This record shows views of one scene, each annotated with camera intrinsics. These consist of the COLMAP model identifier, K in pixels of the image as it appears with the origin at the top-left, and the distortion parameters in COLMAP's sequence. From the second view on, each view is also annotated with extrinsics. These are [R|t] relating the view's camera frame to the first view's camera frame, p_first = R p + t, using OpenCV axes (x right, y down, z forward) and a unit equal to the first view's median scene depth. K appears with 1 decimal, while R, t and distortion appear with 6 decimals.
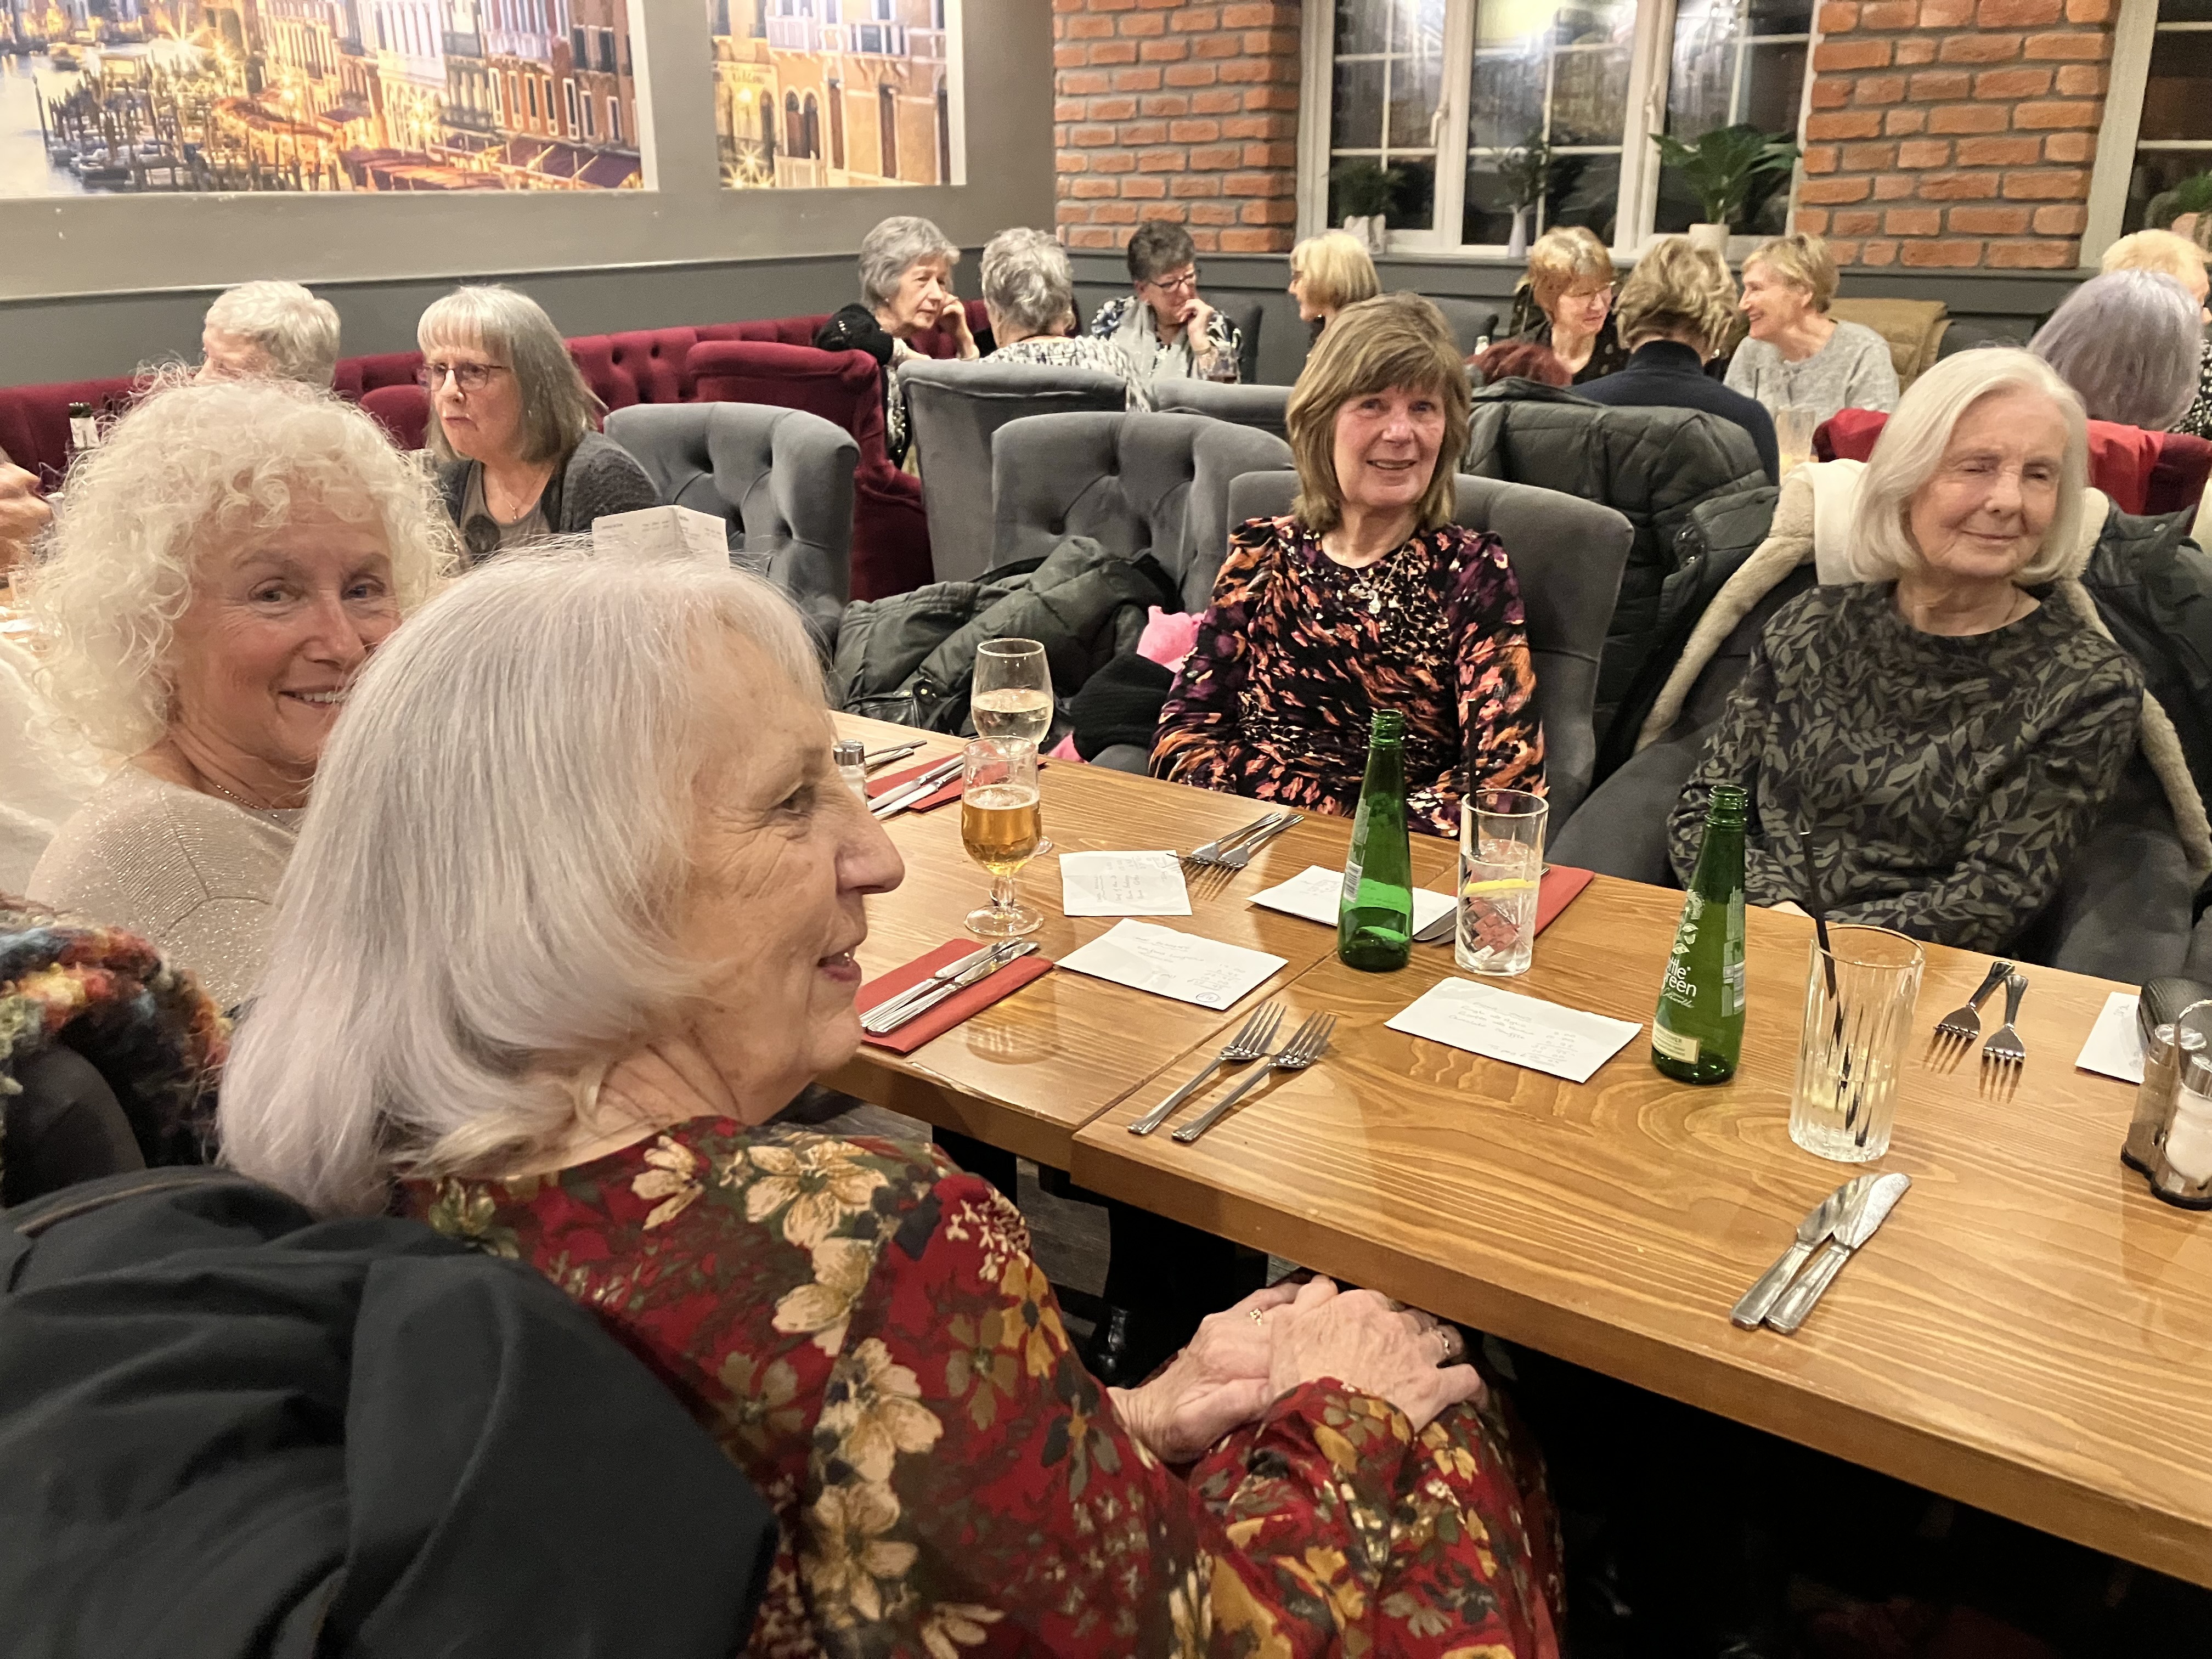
lens RADIAL K [[1708.3, 0, 1106.0], [0, 1708.3, 829.5], [0, 0, 1]] dist [-0.004627, -0.009873]
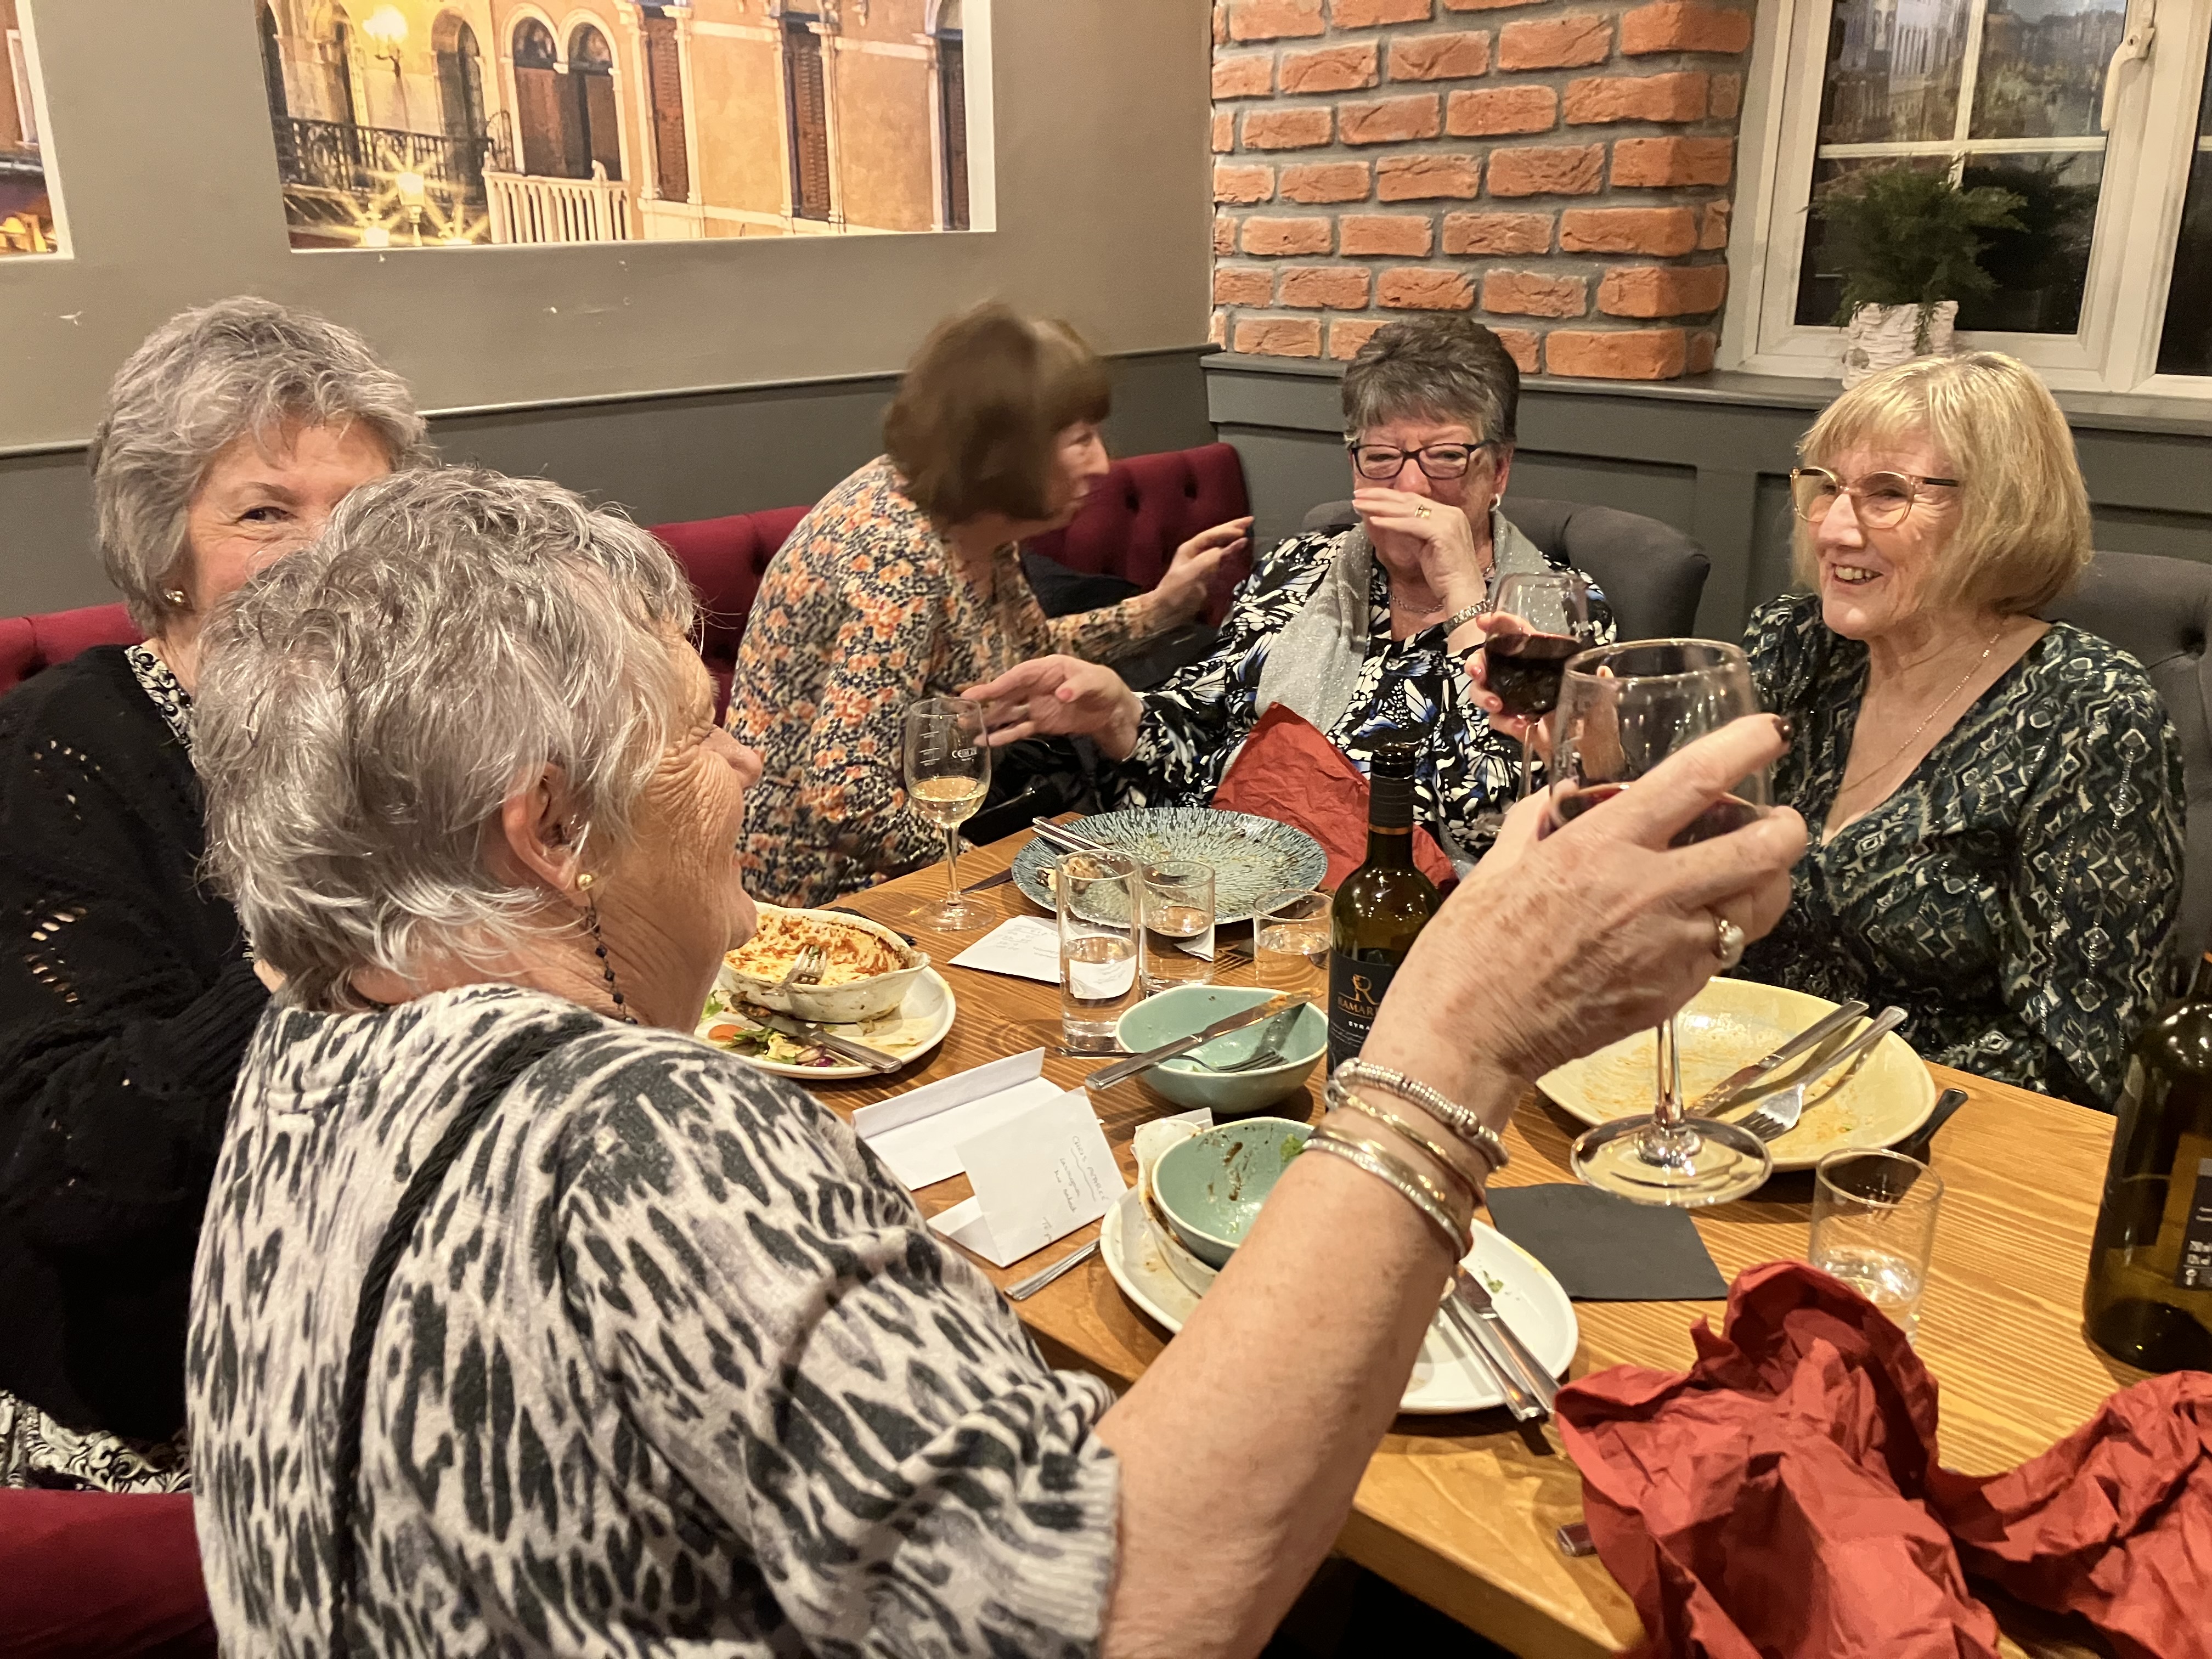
lens RADIAL K [[1806.5, 0, 1106.0], [0, 1806.5, 829.5], [0, 0, 1]] dist [0.034021, 0.002441]
pose [[0.987088, 0.046375, -0.153317, 0.033211], [-0.050740, 0.998407, -0.024676, -0.214025], [0.151928, 0.032136, 0.987869, 0.545264]]
